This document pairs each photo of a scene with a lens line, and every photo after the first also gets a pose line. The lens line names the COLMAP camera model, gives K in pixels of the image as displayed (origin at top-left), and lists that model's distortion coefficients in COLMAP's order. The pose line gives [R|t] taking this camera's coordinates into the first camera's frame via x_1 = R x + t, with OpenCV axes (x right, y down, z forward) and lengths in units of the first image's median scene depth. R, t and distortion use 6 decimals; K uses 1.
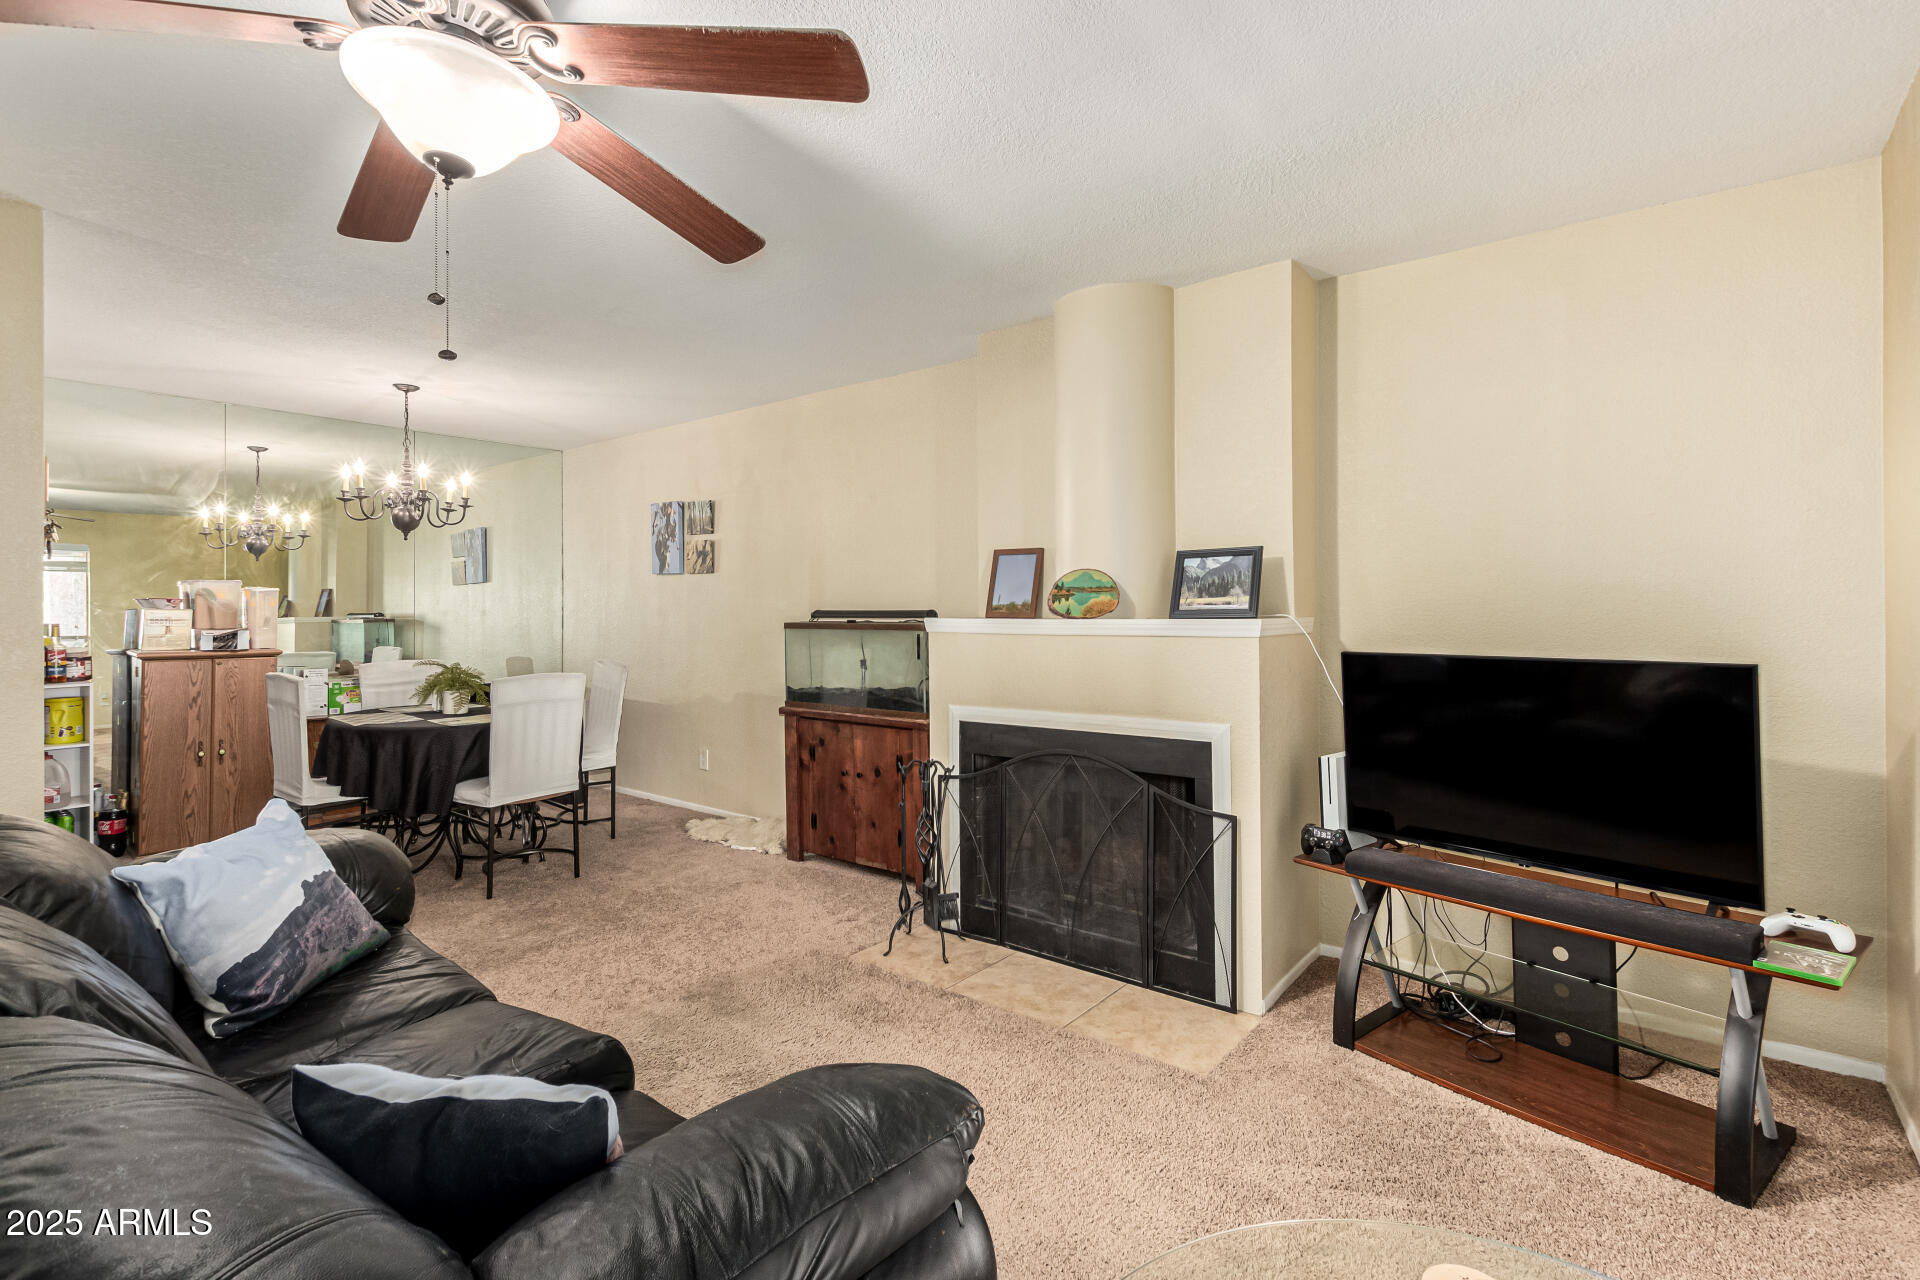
lens RADIAL K [[898.9, 0, 955.9], [0, 898.9, 609.7], [0, 0, 1]] dist [0.010746, -0.002965]
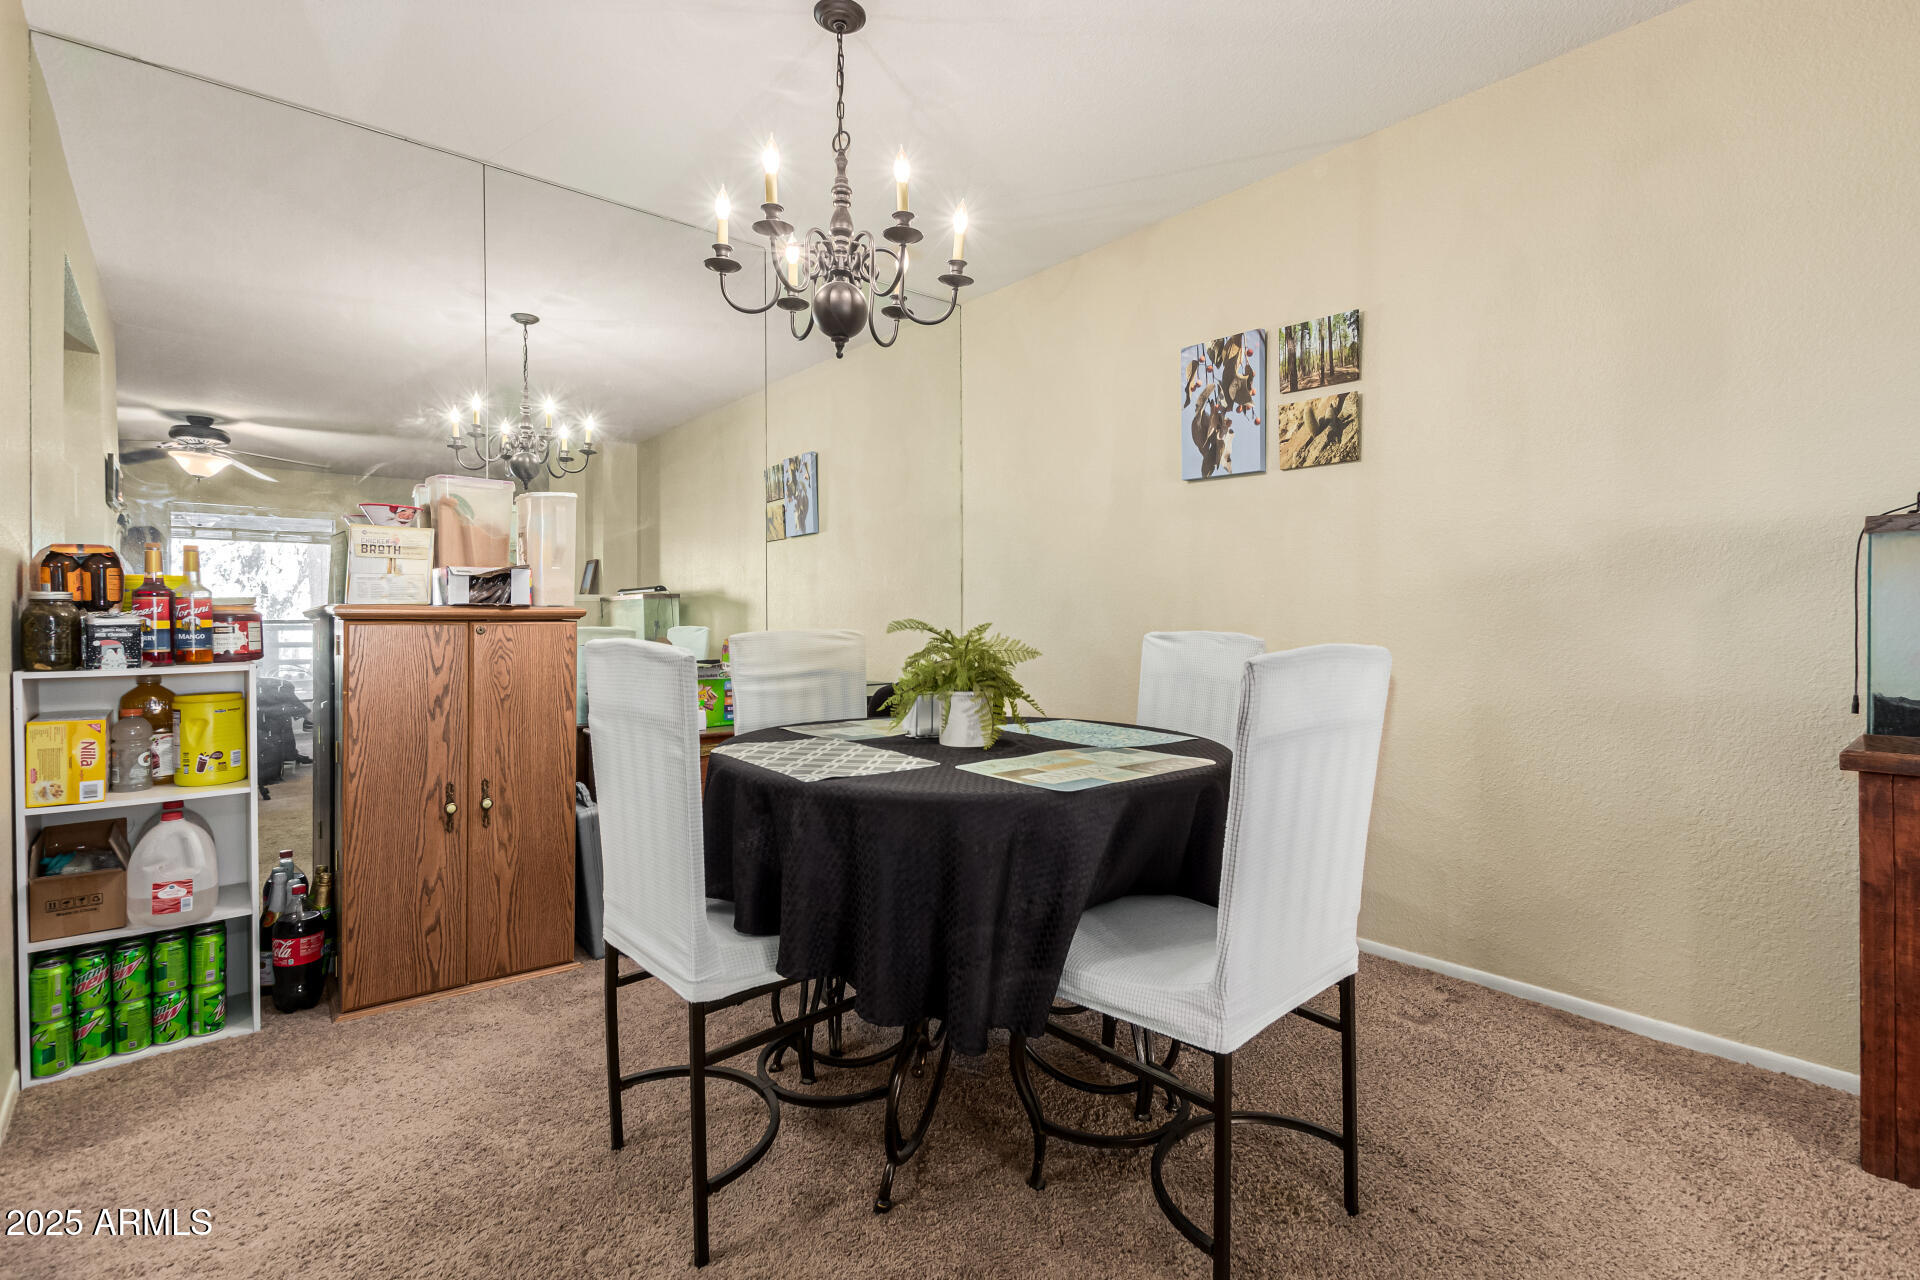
lens RADIAL K [[898.9, 0, 961.0], [0, 898.9, 629.6], [0, 0, 1]] dist [0.010746, -0.002965]
pose [[0.982667, 0.002266, -0.185368, -0.450885], [0.000634, 0.999878, 0.015581, 0.050521], [0.185380, -0.015429, 0.982546, 0.546637]]
